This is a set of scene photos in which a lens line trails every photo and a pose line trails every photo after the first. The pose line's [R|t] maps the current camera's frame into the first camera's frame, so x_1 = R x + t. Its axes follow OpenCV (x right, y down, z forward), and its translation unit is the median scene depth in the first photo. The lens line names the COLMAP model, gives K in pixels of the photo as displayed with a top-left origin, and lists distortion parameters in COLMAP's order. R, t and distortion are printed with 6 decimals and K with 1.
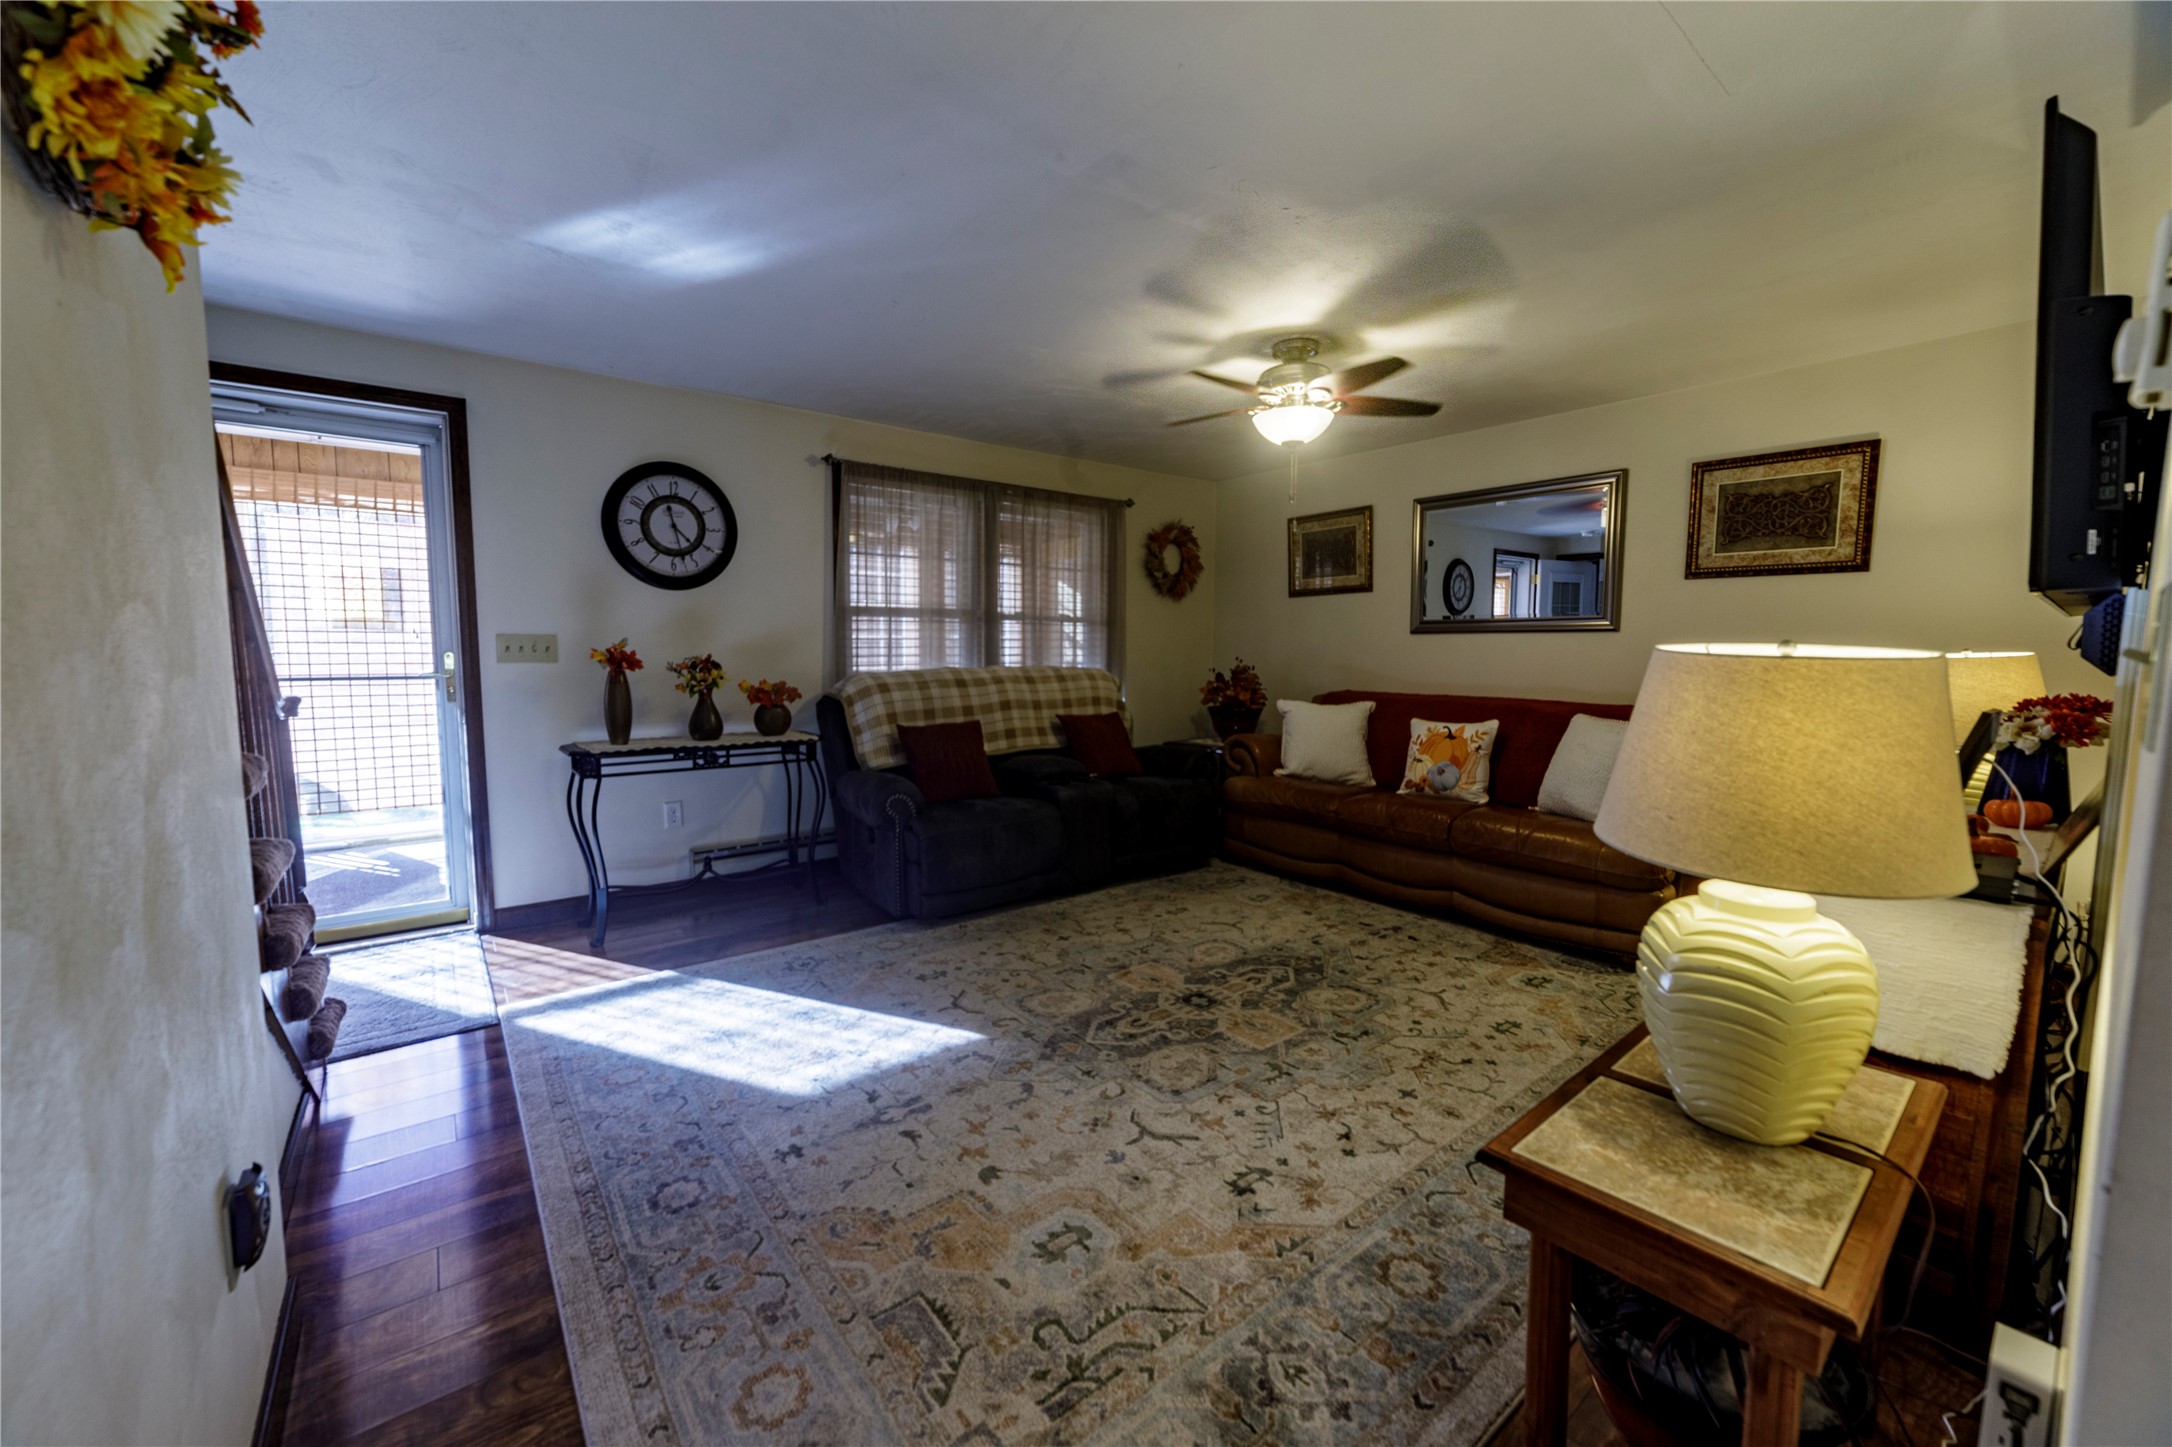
lens RADIAL K [[835.0, 0, 1077.0], [0, 835.0, 722.0], [0, 0, 1]] dist [-0.009070, 0.003401]
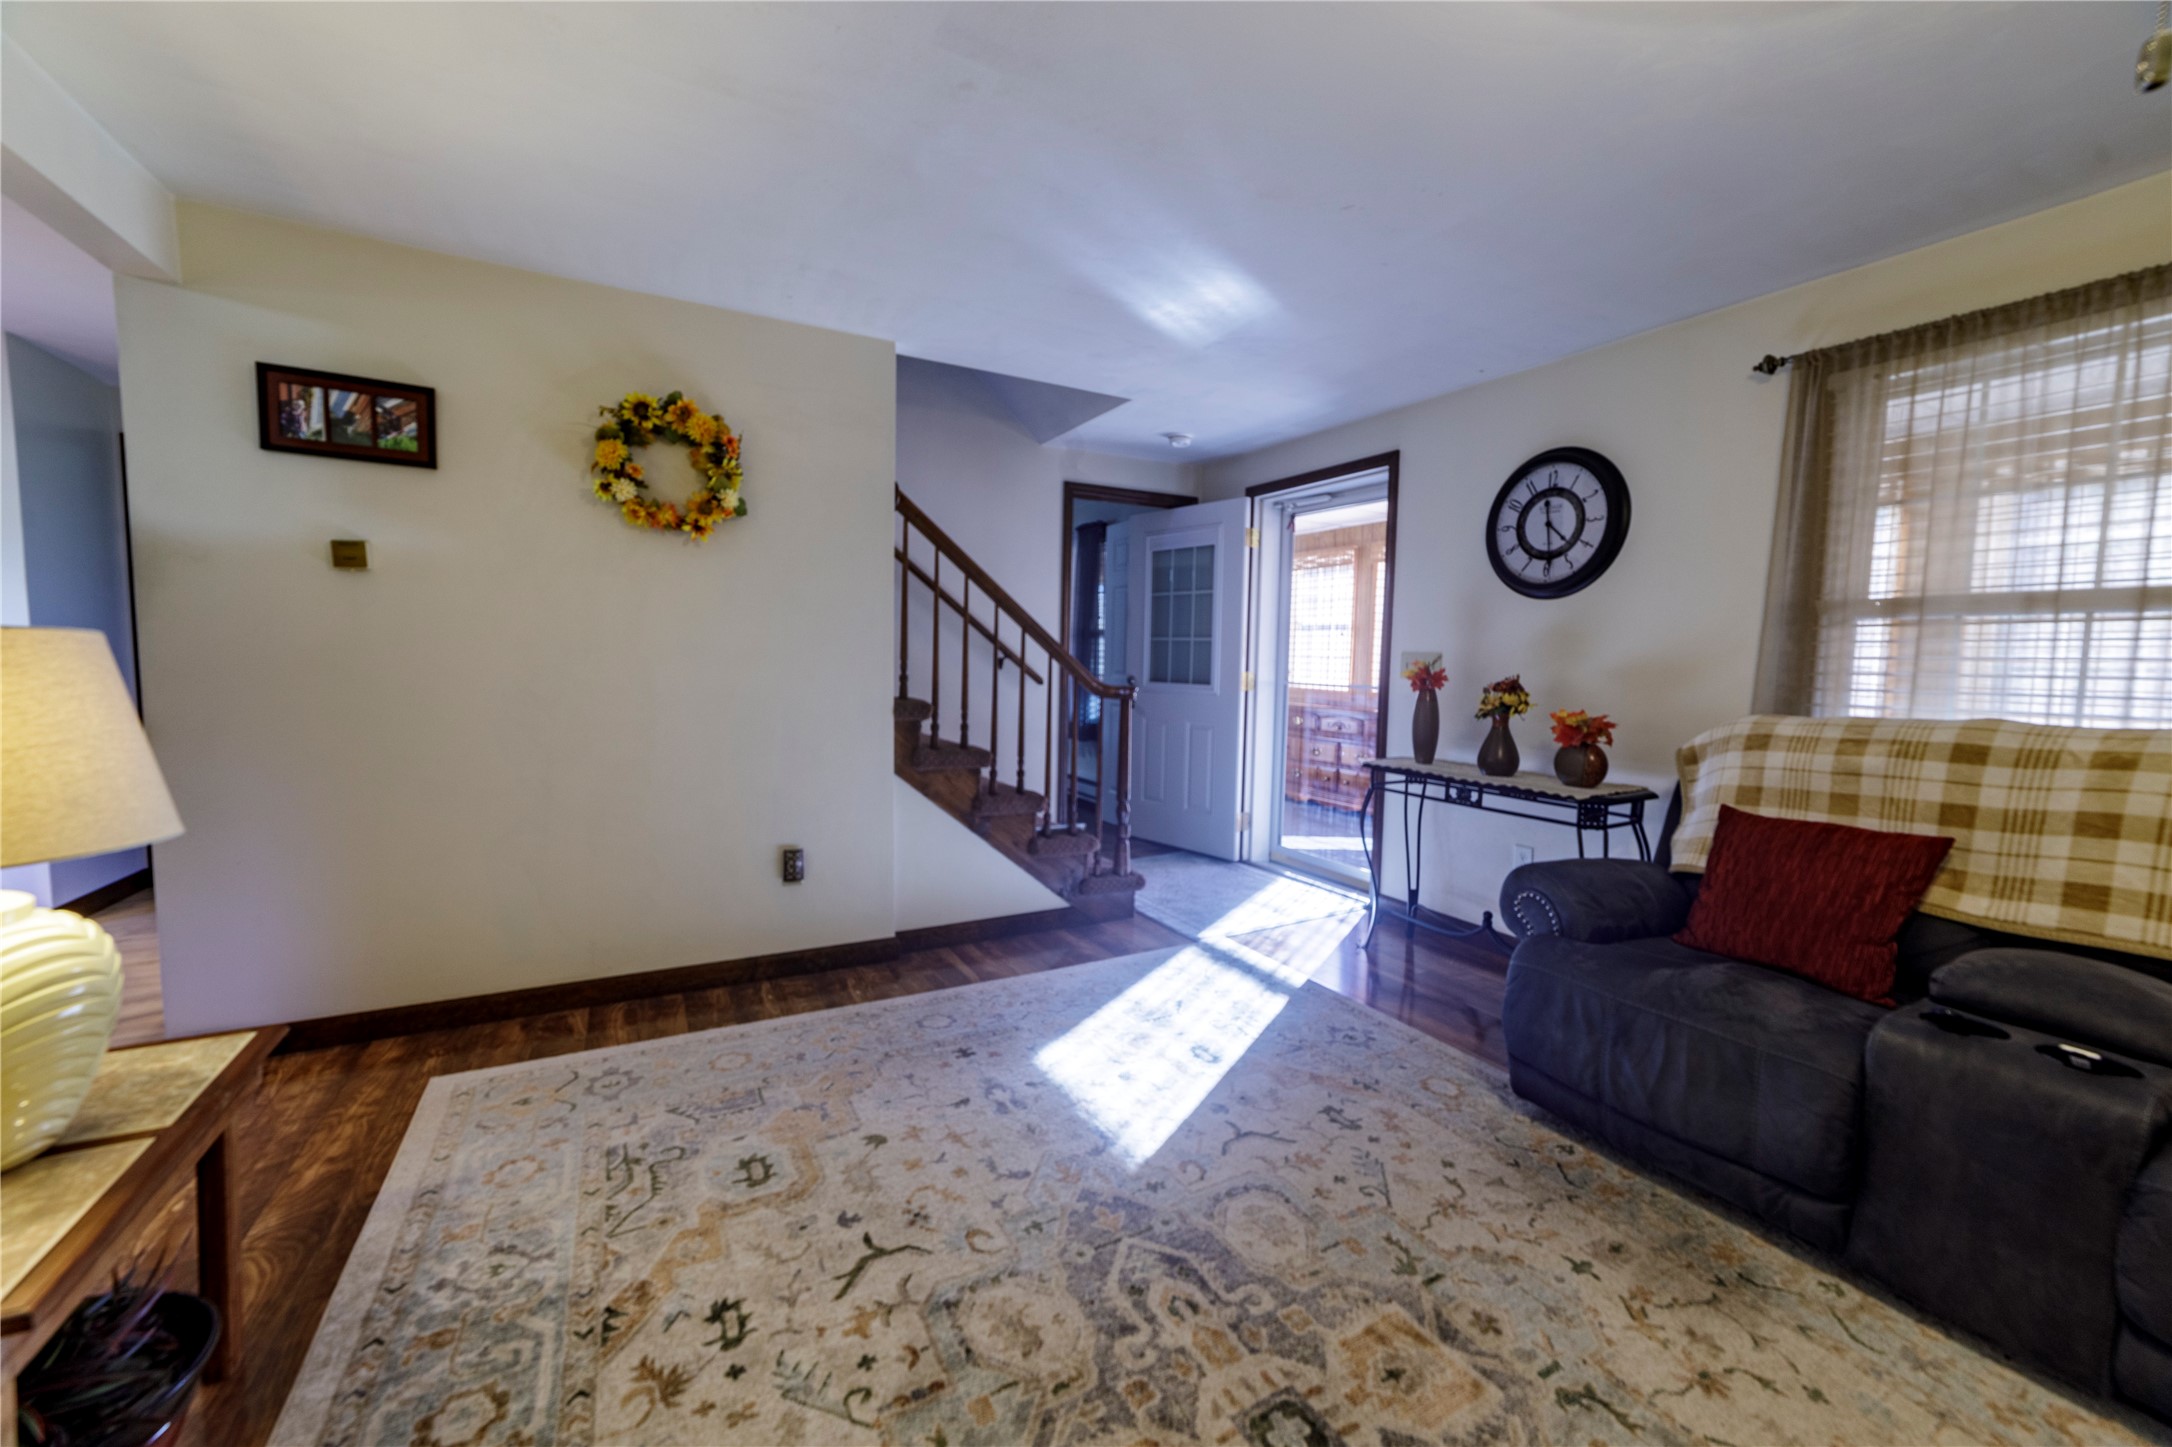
lens RADIAL K [[835.0, 0, 1075.6], [0, 835.0, 721.0], [0, 0, 1]] dist [-0.009070, 0.003401]
pose [[-0.166941, 0.069980, -0.983480, 0.515079], [-0.107714, 0.990213, 0.088743, -0.069840], [0.980065, 0.120749, -0.157770, 0.799588]]
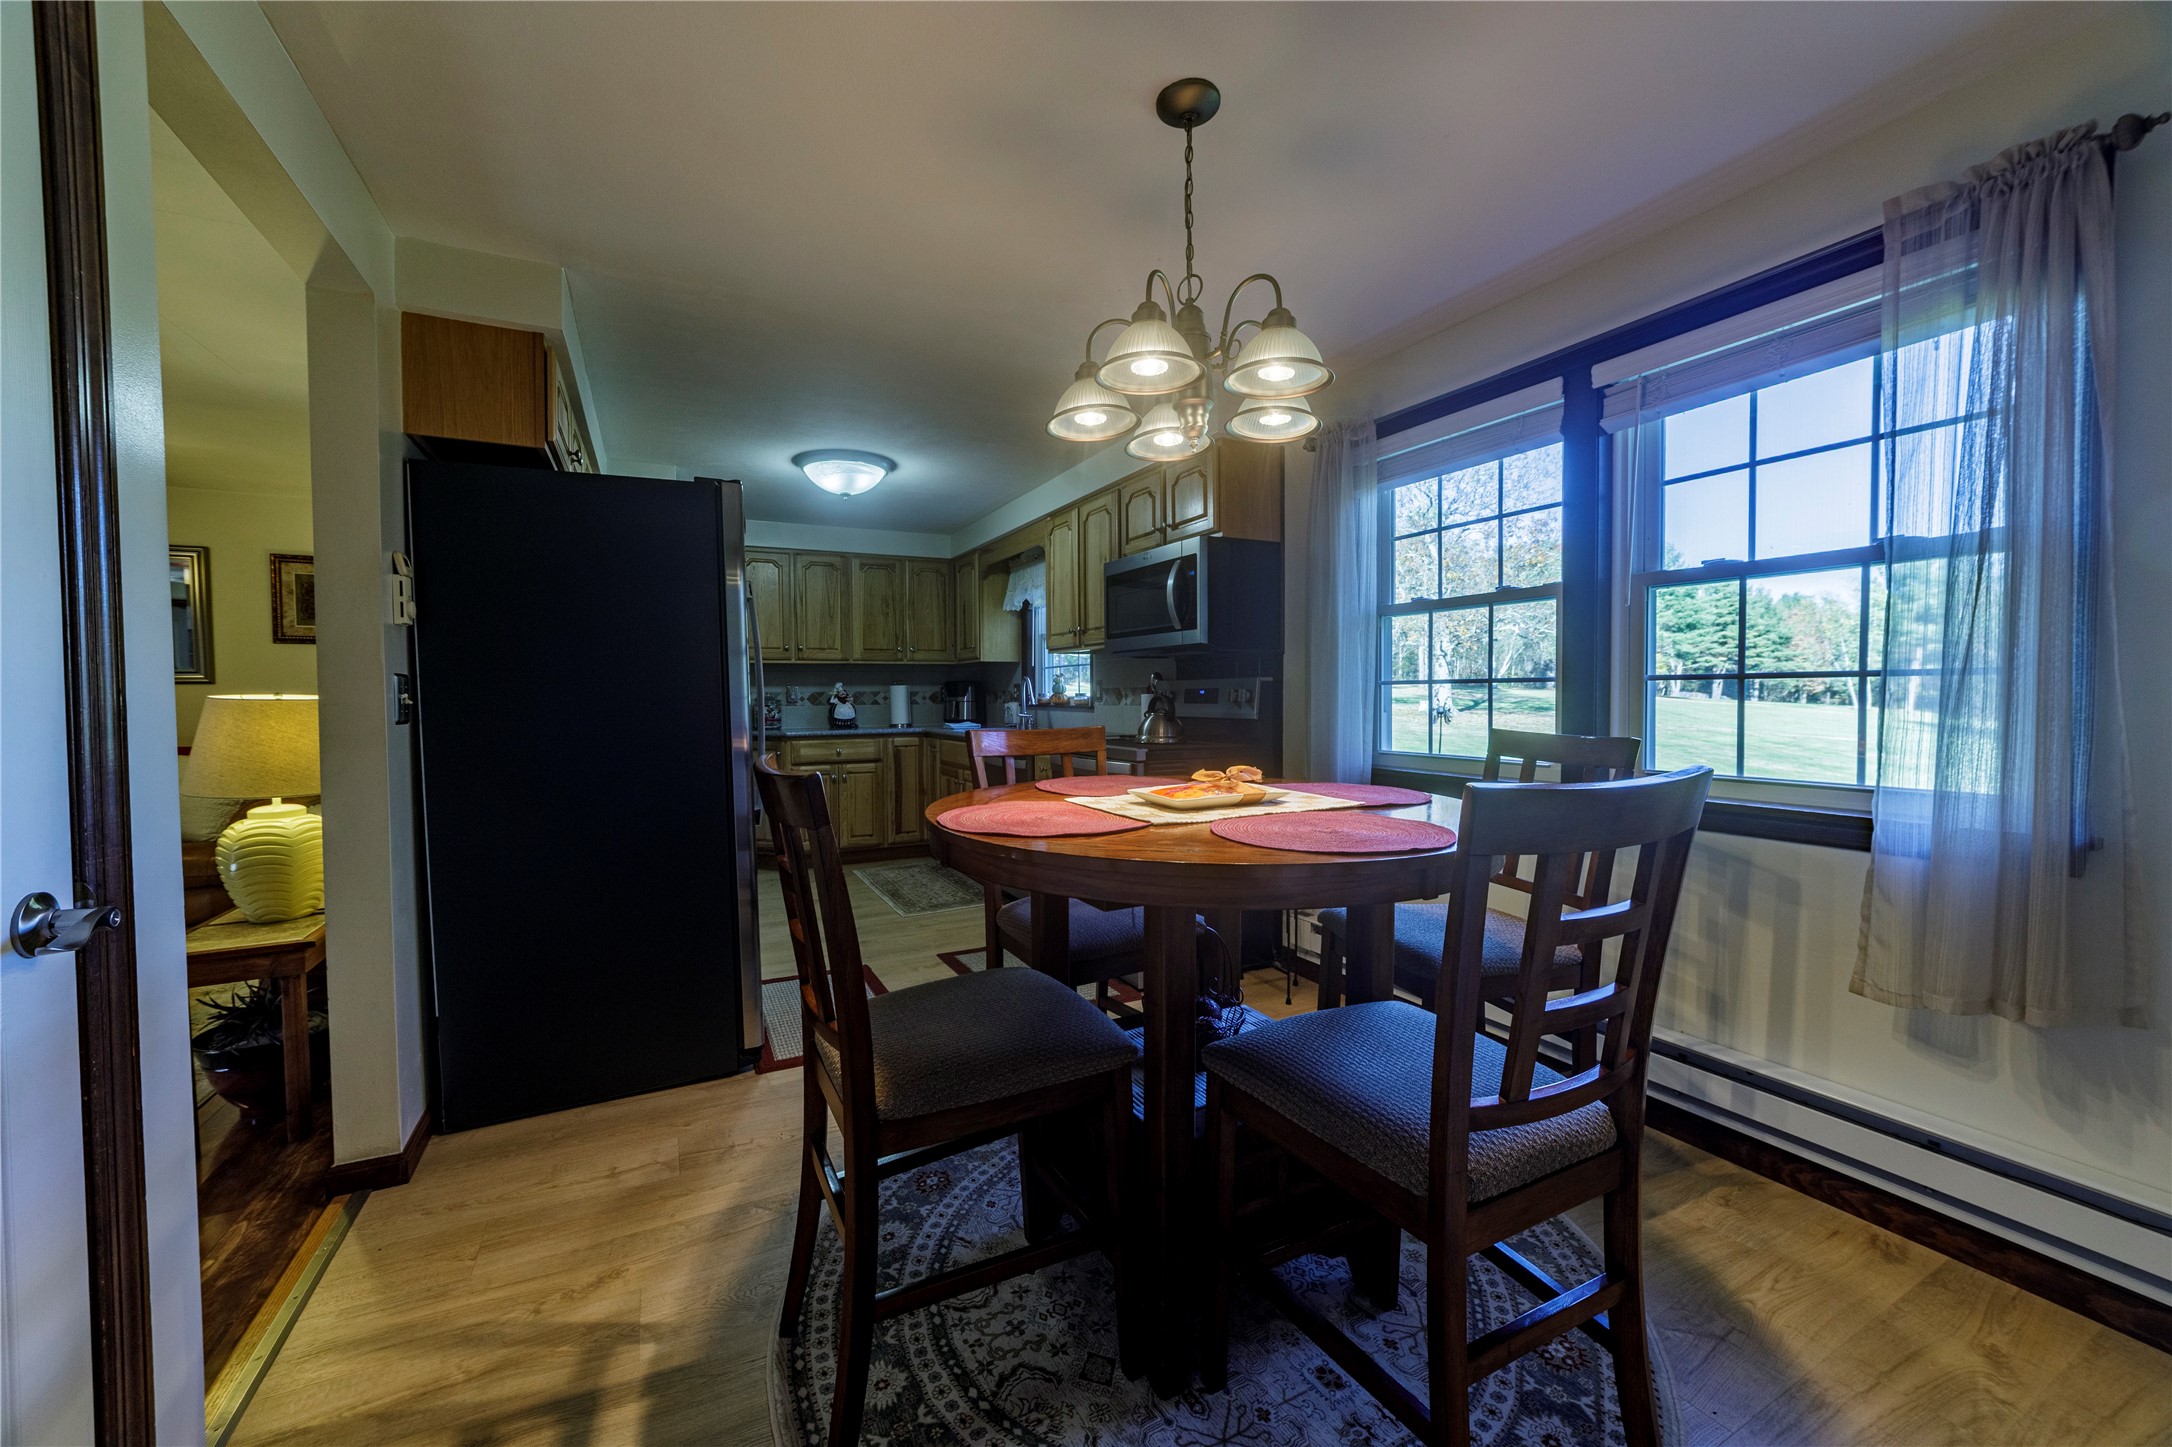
lens RADIAL K [[835.0, 0, 1085.7], [0, 835.0, 723.7], [0, 0, 1]] dist [-0.009070, 0.003401]
pose [[0.205809, -0.040338, 0.977760, -0.281950], [0.094469, 0.995303, 0.021177, 0.045384], [-0.974022, 0.088009, 0.208653, -0.501974]]
